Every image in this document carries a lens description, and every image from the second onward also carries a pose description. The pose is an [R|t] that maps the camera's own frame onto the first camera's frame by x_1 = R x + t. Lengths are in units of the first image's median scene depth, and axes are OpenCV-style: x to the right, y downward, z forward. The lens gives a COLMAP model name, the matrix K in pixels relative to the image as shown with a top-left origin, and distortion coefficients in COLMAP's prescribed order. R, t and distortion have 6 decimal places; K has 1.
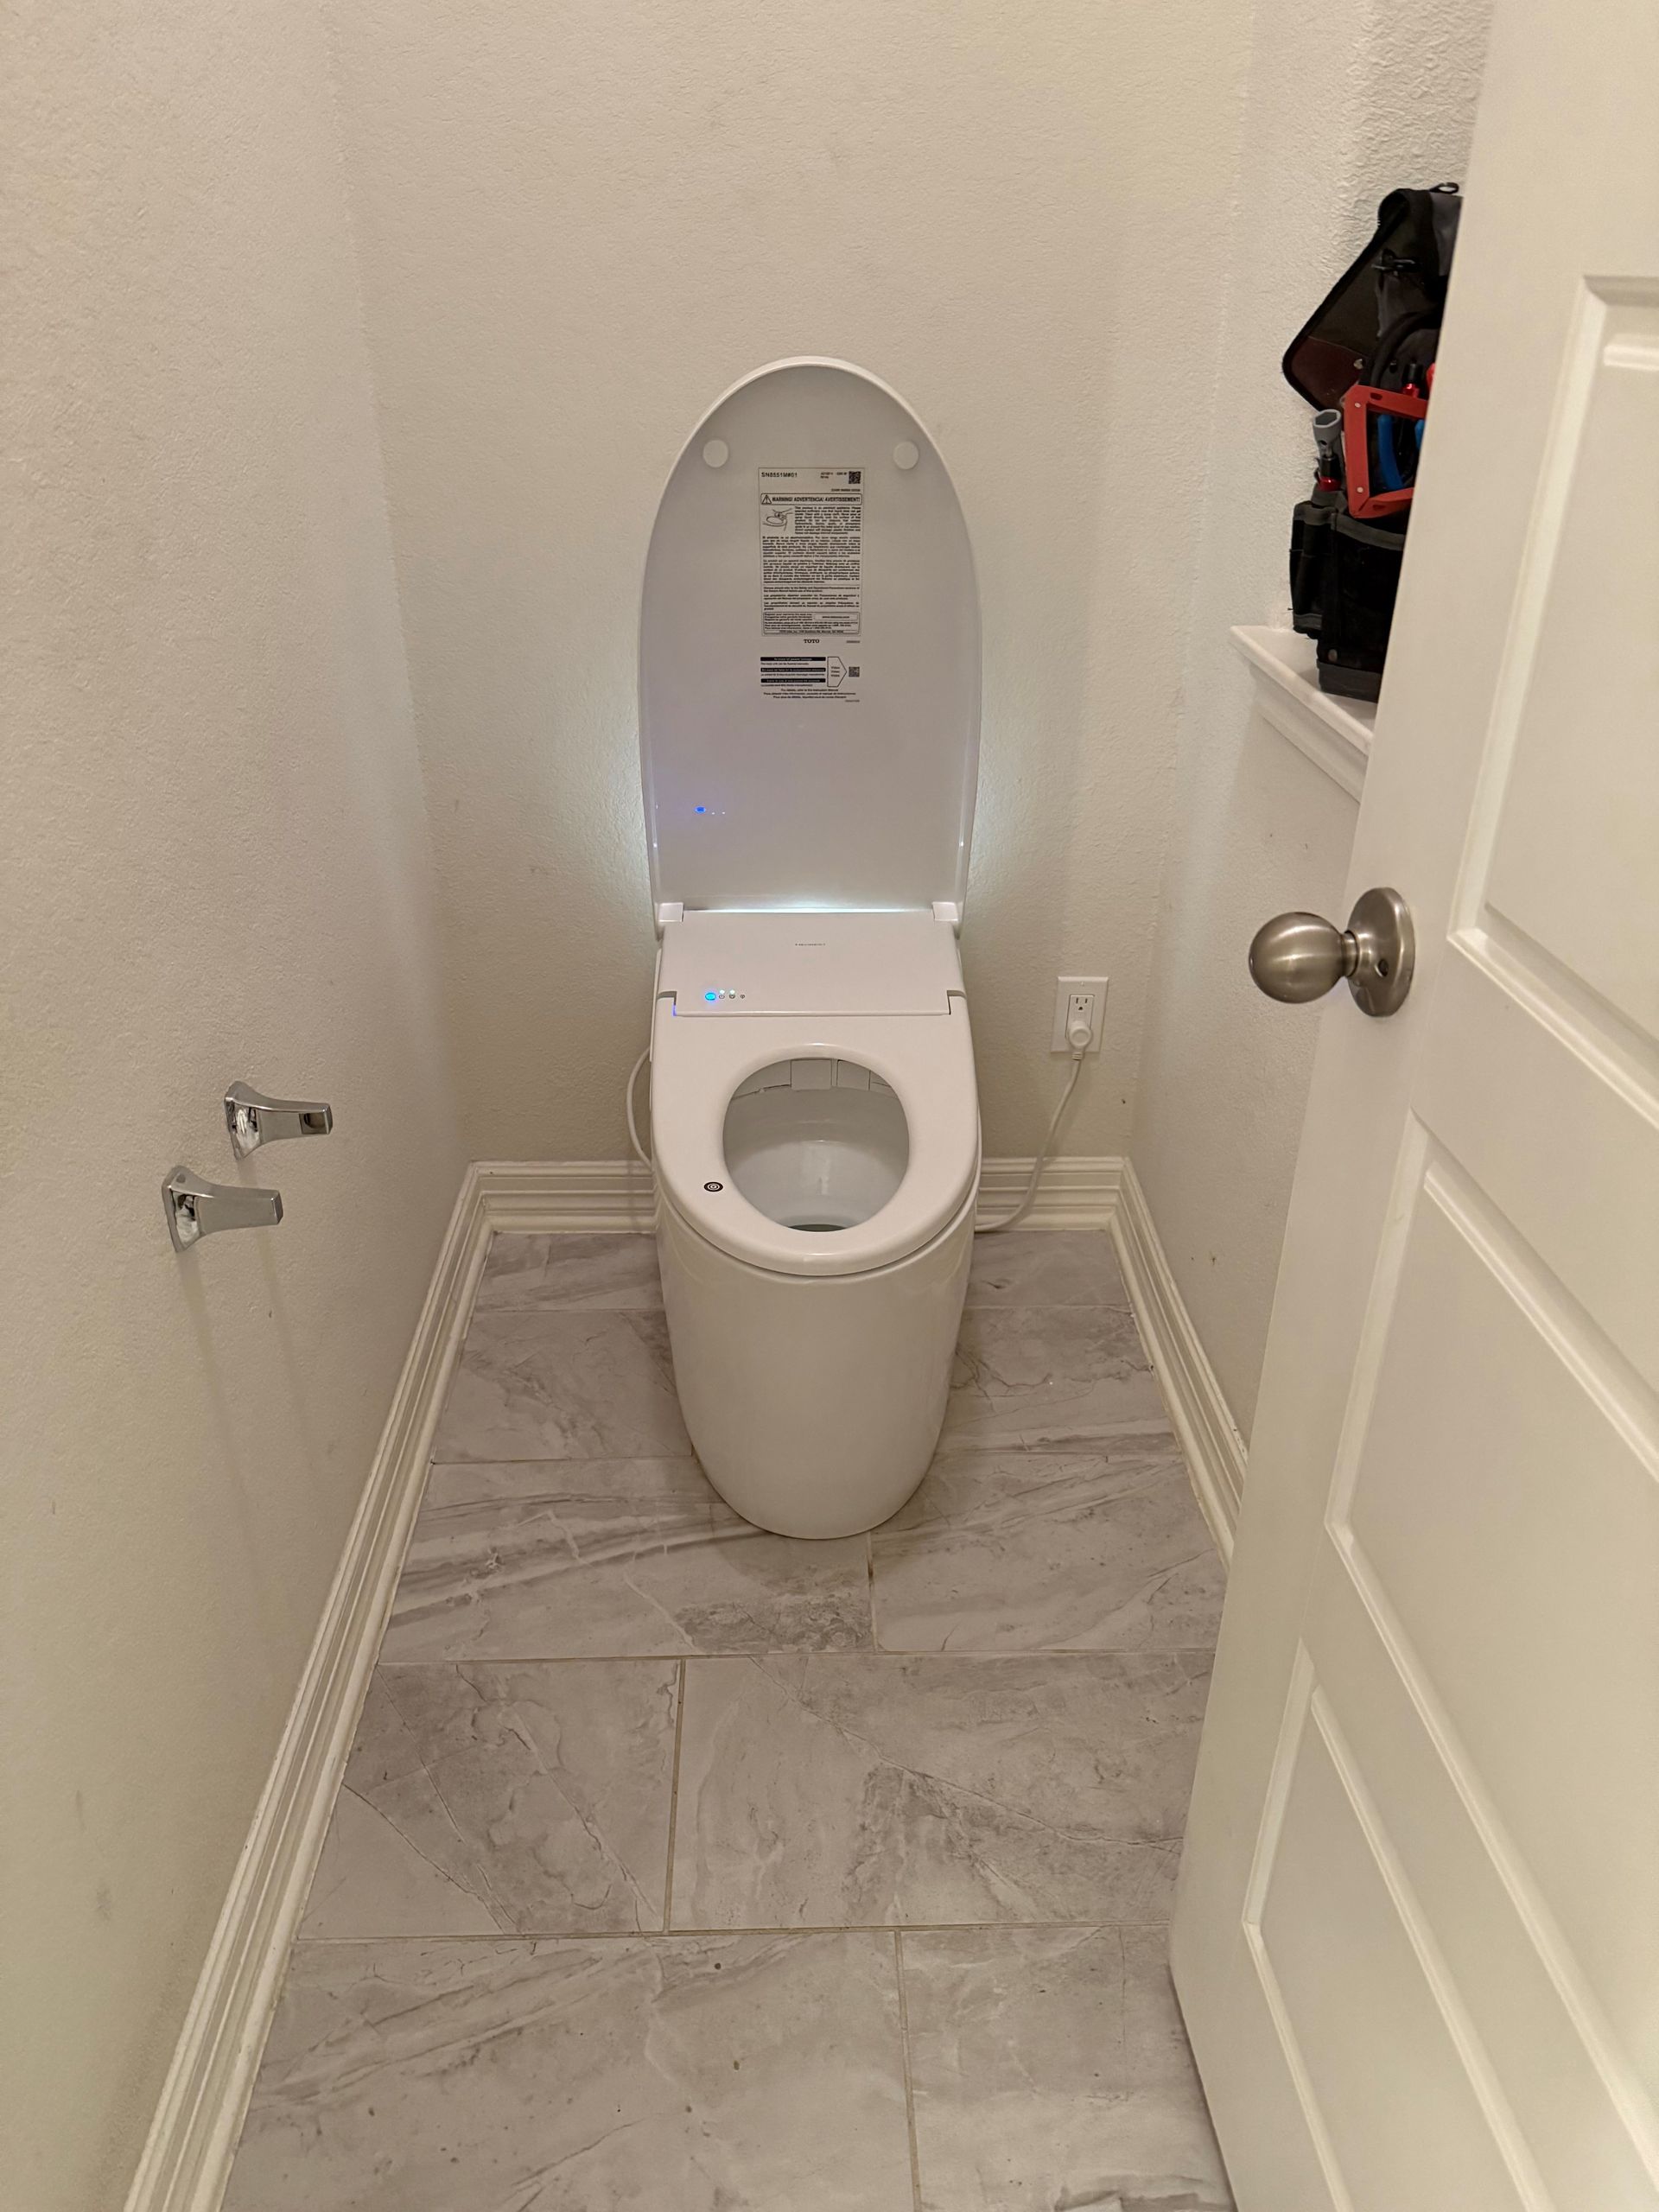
lens RADIAL K [[1564.4, 0, 829.5], [0, 1564.4, 1106.0], [0, 0, 1]] dist [0.262605, 0.000068]
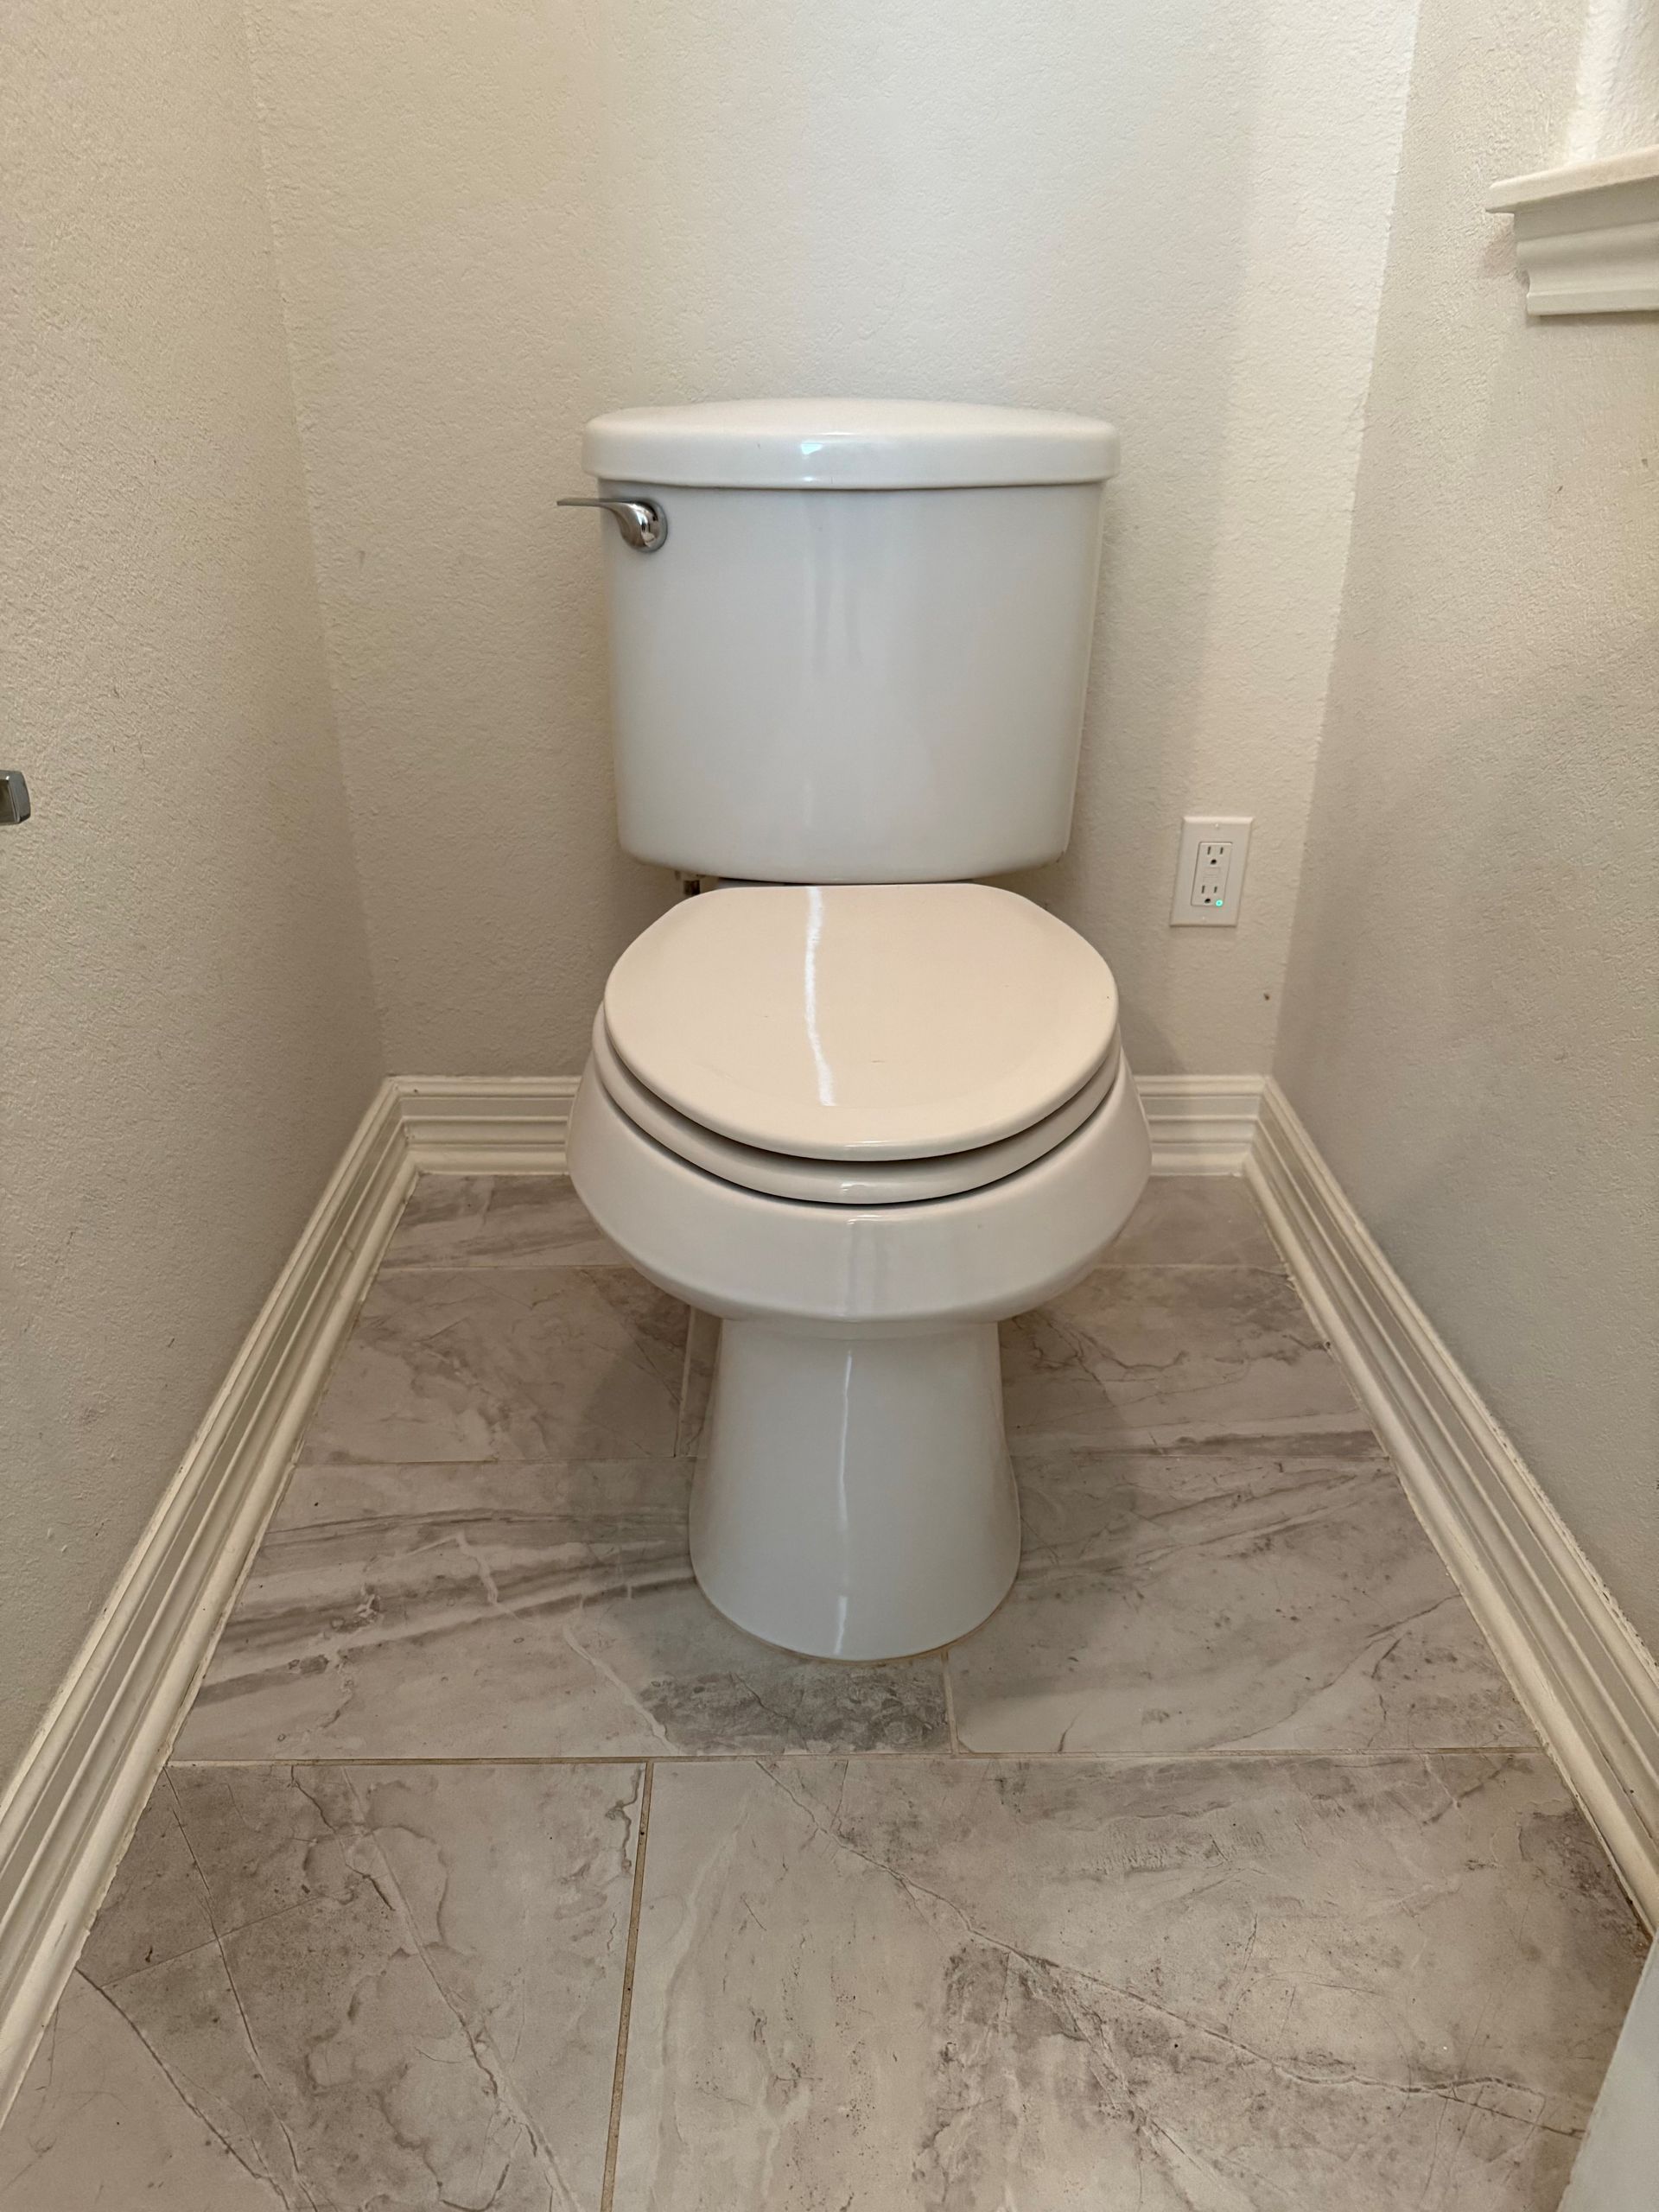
lens RADIAL K [[1624.6, 0, 829.5], [0, 1624.6, 1106.0], [0, 0, 1]] dist [0.121609, 0.006333]
pose [[0.999884, -0.000257, -0.015204, -0.010130], [-0.000156, 0.999631, -0.027151, 0.099187], [0.015205, 0.027150, 0.999516, 0.331684]]
